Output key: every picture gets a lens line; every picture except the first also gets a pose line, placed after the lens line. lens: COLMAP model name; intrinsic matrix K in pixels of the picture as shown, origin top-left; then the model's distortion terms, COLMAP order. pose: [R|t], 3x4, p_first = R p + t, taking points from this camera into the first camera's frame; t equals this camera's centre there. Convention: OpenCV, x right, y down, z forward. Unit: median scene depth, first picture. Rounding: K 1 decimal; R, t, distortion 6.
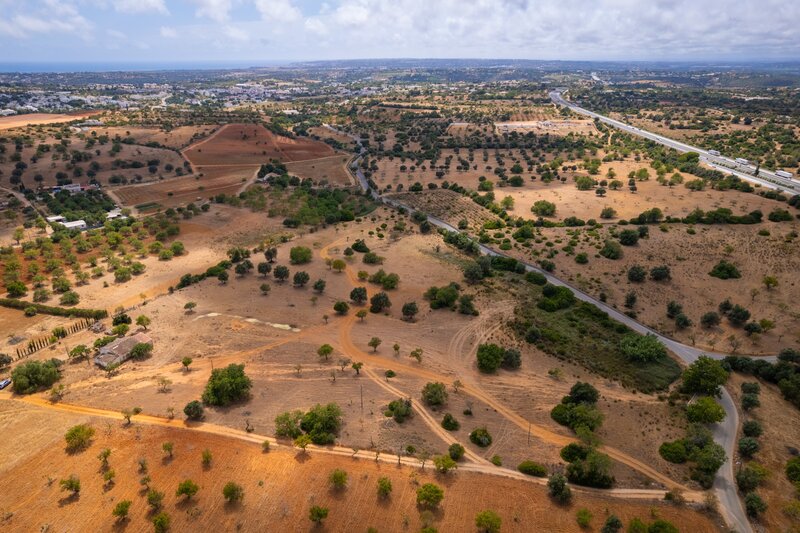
lens RADIAL K [[512.7, 0, 395.7], [0, 512.7, 263.6], [0, 0, 1]] dist [-0.077101, 0.073074]
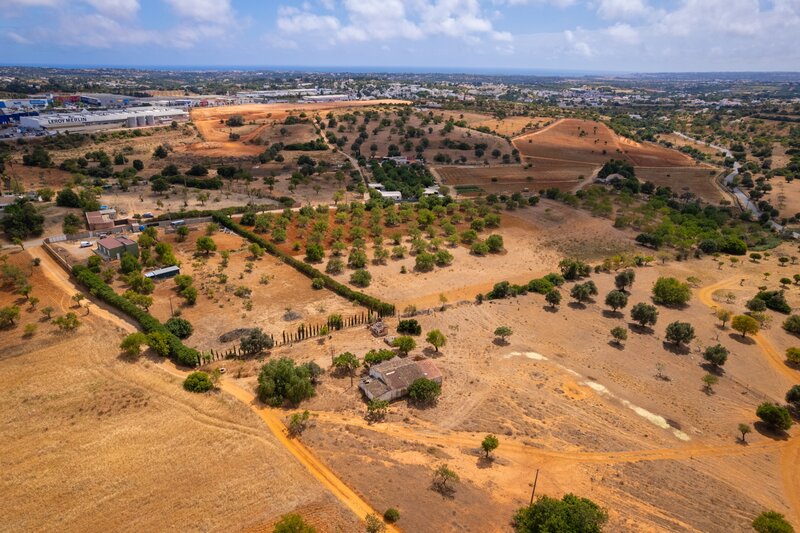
lens RADIAL K [[512.7, 0, 395.7], [0, 512.7, 263.6], [0, 0, 1]] dist [-0.077101, 0.073074]
pose [[0.826813, 0.215434, -0.519584, -0.124152], [-0.224097, 0.973433, 0.047007, -0.002615], [0.515907, 0.077571, 0.853125, 0.223793]]
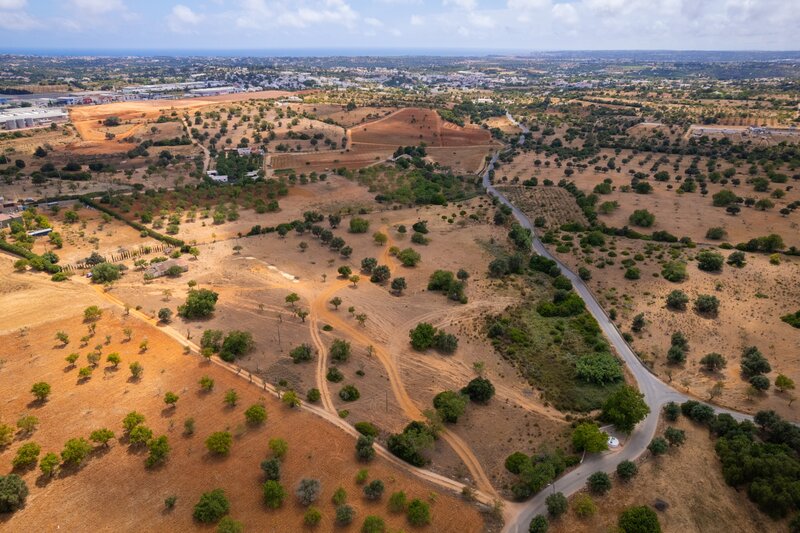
lens RADIAL K [[518.2, 0, 395.8], [0, 518.2, 264.9], [0, 0, 1]] dist [-0.078864, 0.076441]
pose [[0.905478, 0.171534, -0.388181, 0.276726], [-0.164635, 0.985023, 0.051242, -0.002460], [0.391157, 0.017510, 0.920157, 0.002654]]
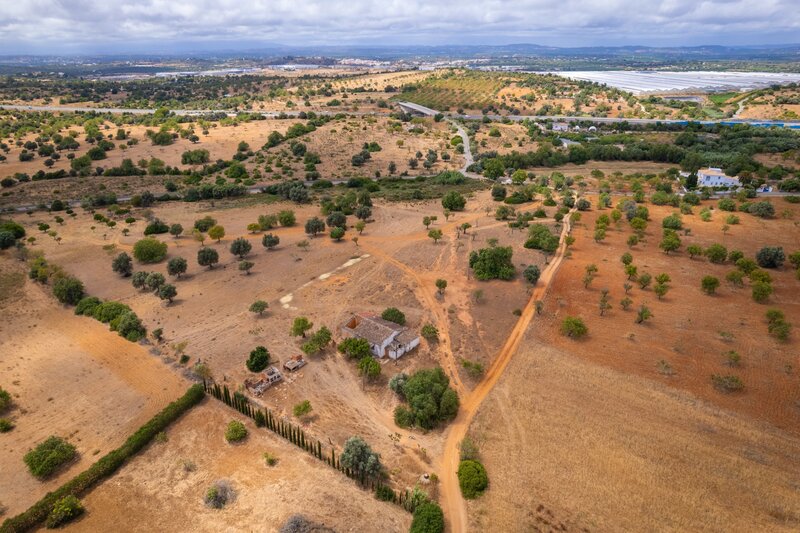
lens RADIAL K [[512.7, 0, 395.7], [0, 512.7, 263.6], [0, 0, 1]] dist [-0.077101, 0.073074]
pose [[0.243478, -0.382738, 0.891196, -0.600458], [0.375741, 0.884318, 0.277130, -0.054674], [-0.894168, 0.267384, 0.359122, 0.374123]]
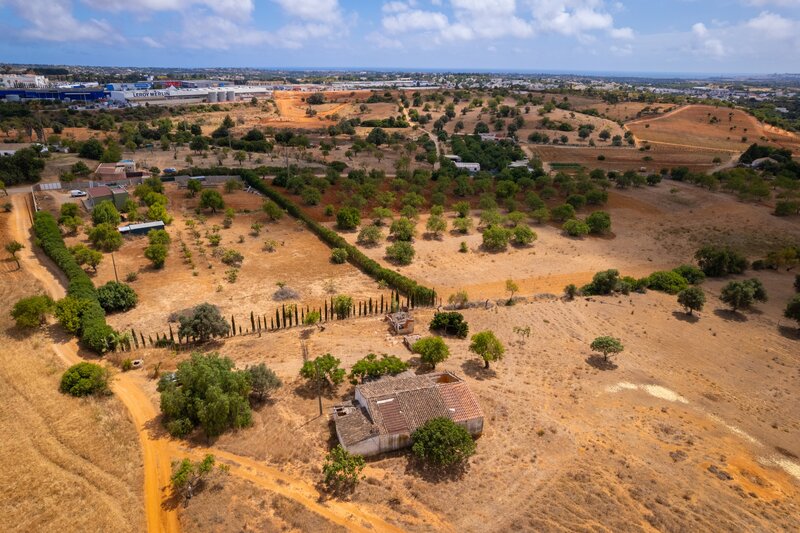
lens RADIAL K [[512.7, 0, 395.7], [0, 512.7, 263.6], [0, 0, 1]] dist [-0.077101, 0.073074]
pose [[0.704468, 0.263262, -0.659104, -0.178769], [-0.276352, 0.957117, 0.086924, 0.021393], [0.653723, 0.120910, 0.747012, 0.380313]]
